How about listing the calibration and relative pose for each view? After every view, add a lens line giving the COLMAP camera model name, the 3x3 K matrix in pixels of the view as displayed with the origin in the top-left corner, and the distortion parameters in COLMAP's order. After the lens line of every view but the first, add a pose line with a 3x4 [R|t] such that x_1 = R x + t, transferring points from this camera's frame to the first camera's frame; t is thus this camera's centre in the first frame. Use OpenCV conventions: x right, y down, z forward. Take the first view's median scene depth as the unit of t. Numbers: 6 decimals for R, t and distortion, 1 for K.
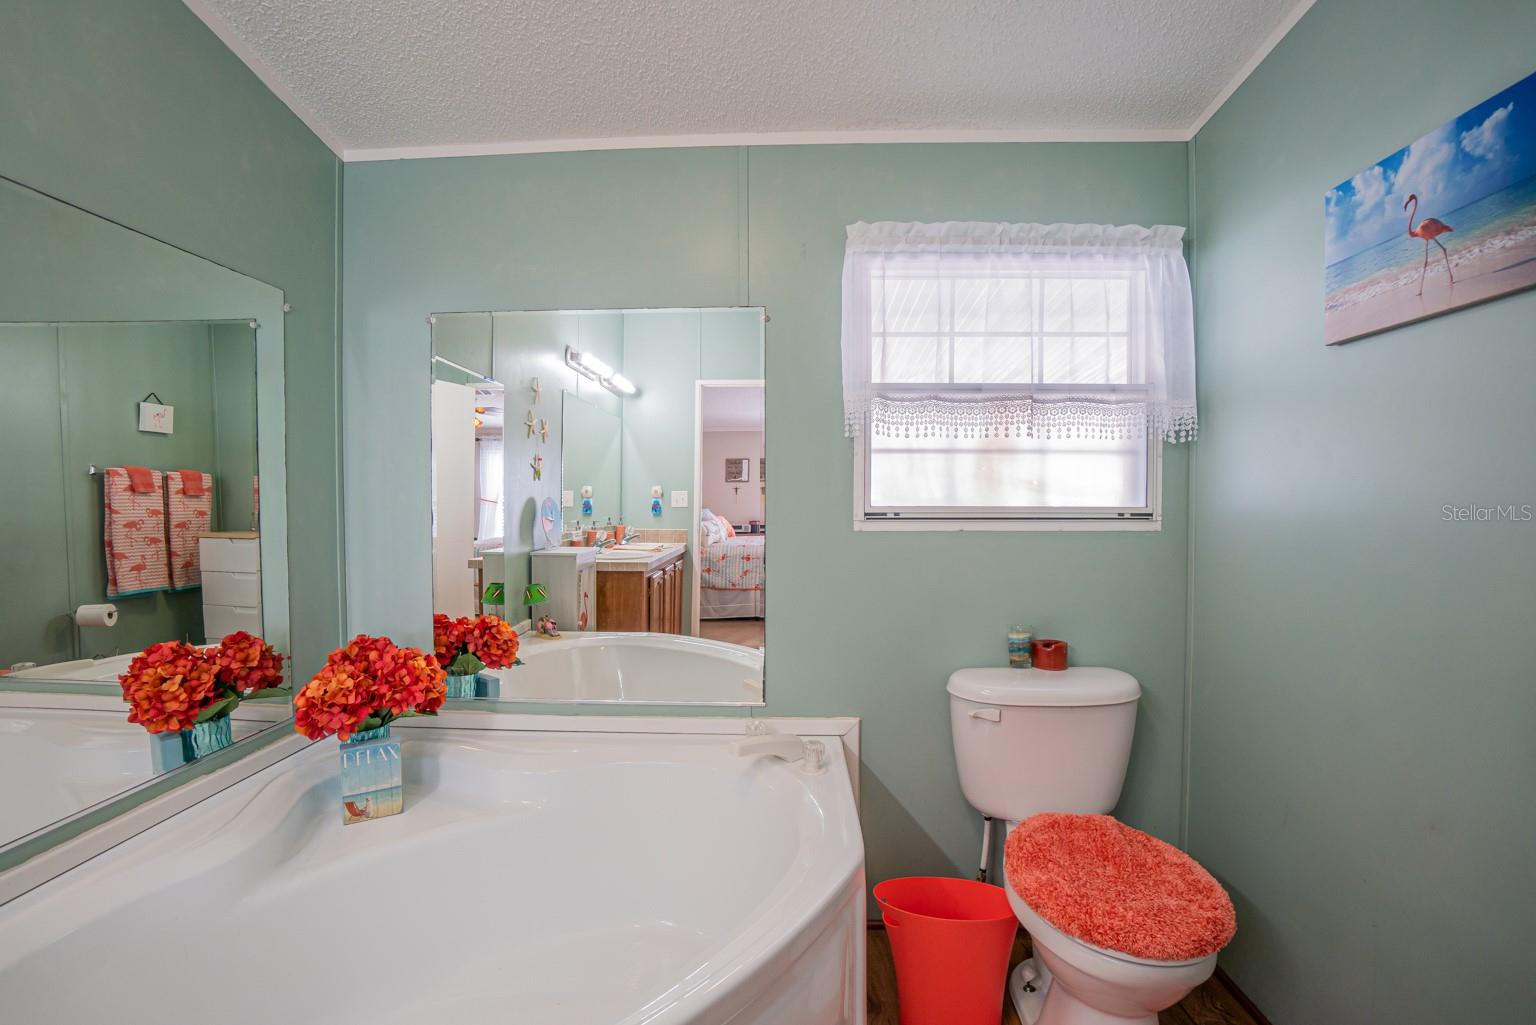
lens RADIAL K [[679.5, 0, 758.1], [0, 679.5, 514.5], [0, 0, 1]] dist [-0.065333, 0.023551]
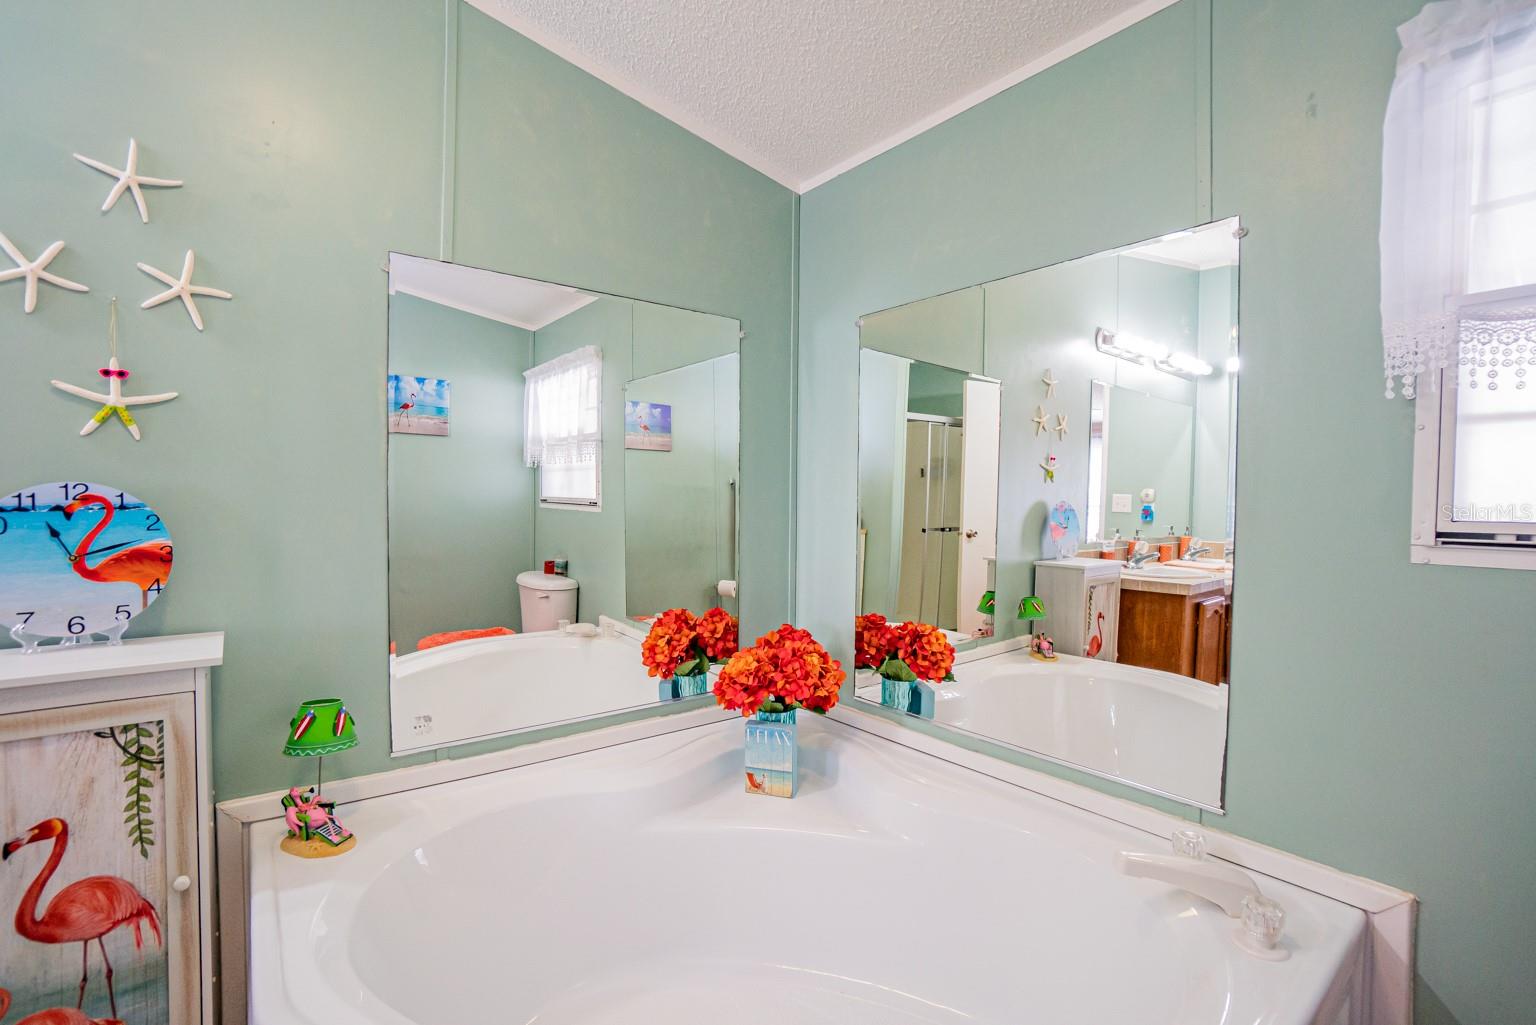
lens RADIAL K [[679.5, 0, 758.1], [0, 679.5, 514.5], [0, 0, 1]] dist [-0.065333, 0.023551]
pose [[0.647861, 0.023809, -0.761387, 0.201730], [-0.028773, 0.999563, 0.006774, -0.004415], [0.761215, 0.017519, 0.648263, 0.228422]]
